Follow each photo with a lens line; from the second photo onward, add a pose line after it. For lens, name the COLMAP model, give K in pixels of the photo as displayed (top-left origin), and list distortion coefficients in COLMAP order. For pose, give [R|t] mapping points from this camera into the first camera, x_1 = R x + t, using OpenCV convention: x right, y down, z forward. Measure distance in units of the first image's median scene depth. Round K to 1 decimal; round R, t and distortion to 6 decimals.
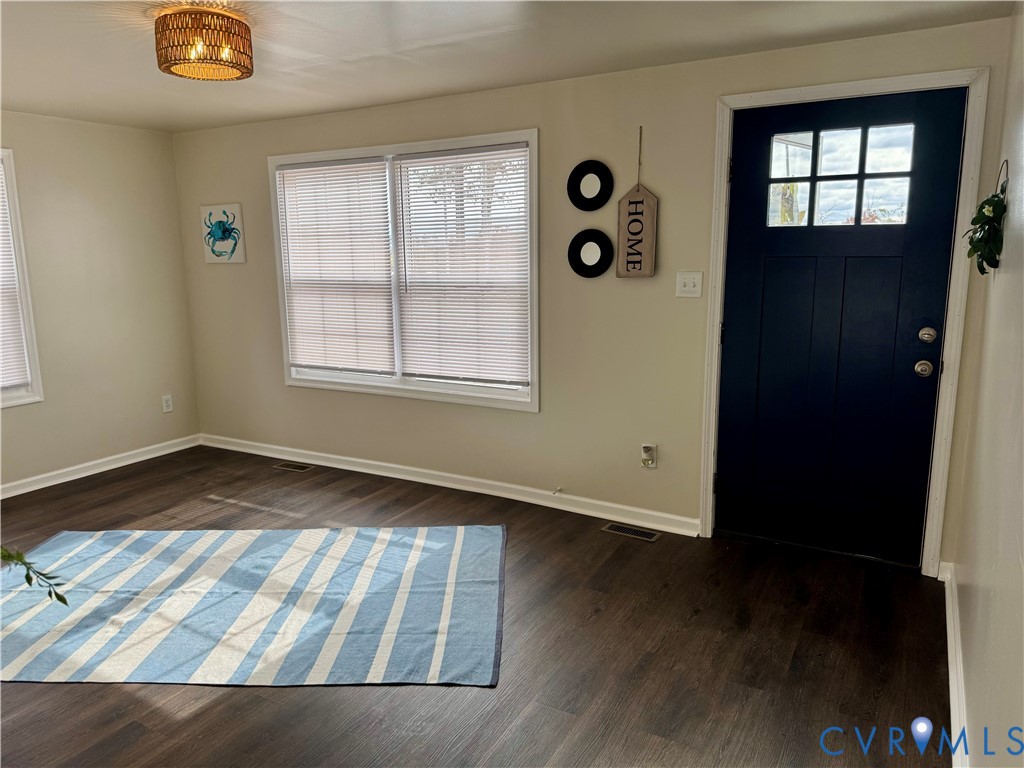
lens RADIAL K [[721.2, 0, 512.0], [0, 721.2, 384.0], [0, 0, 1]] dist [0.029104, -0.066390]
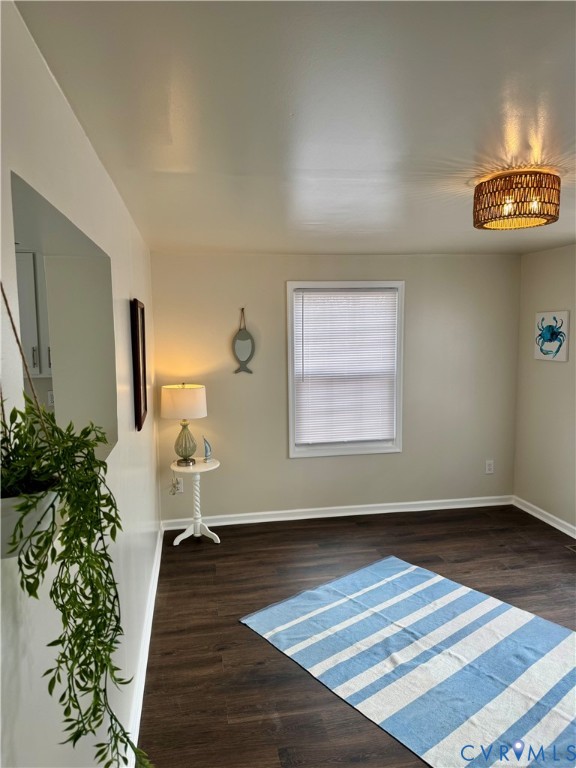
lens RADIAL K [[536.7, 0, 288.8], [0, 536.7, 379.4], [0, 0, 1]] dist [0.053256, -0.079789]
pose [[0.639889, 0.080874, -0.764200, 0.014355], [-0.138499, 0.990300, -0.011168, -0.093740], [0.755884, 0.112987, 0.644883, 0.150327]]
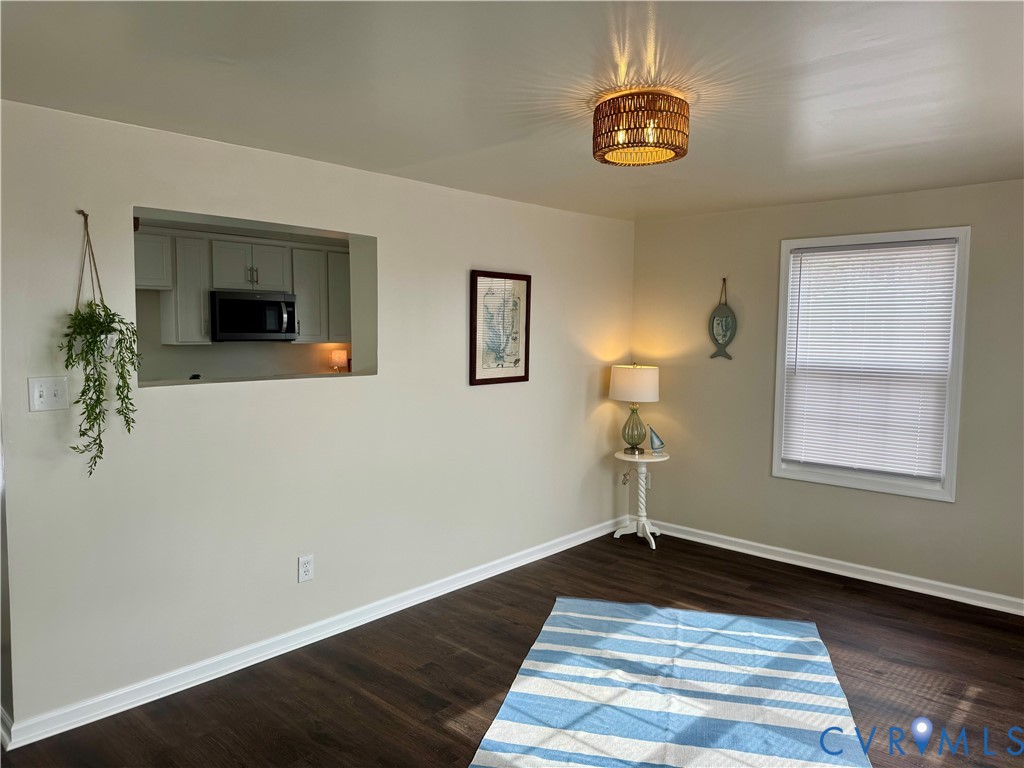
lens RADIAL K [[721.2, 0, 512.0], [0, 721.2, 384.0], [0, 0, 1]] dist [0.029104, -0.066390]
pose [[-0.231785, 0.086384, -0.968924, 0.391362], [-0.185228, 0.973906, 0.131138, -0.163518], [0.954969, 0.209867, -0.209736, 0.770458]]
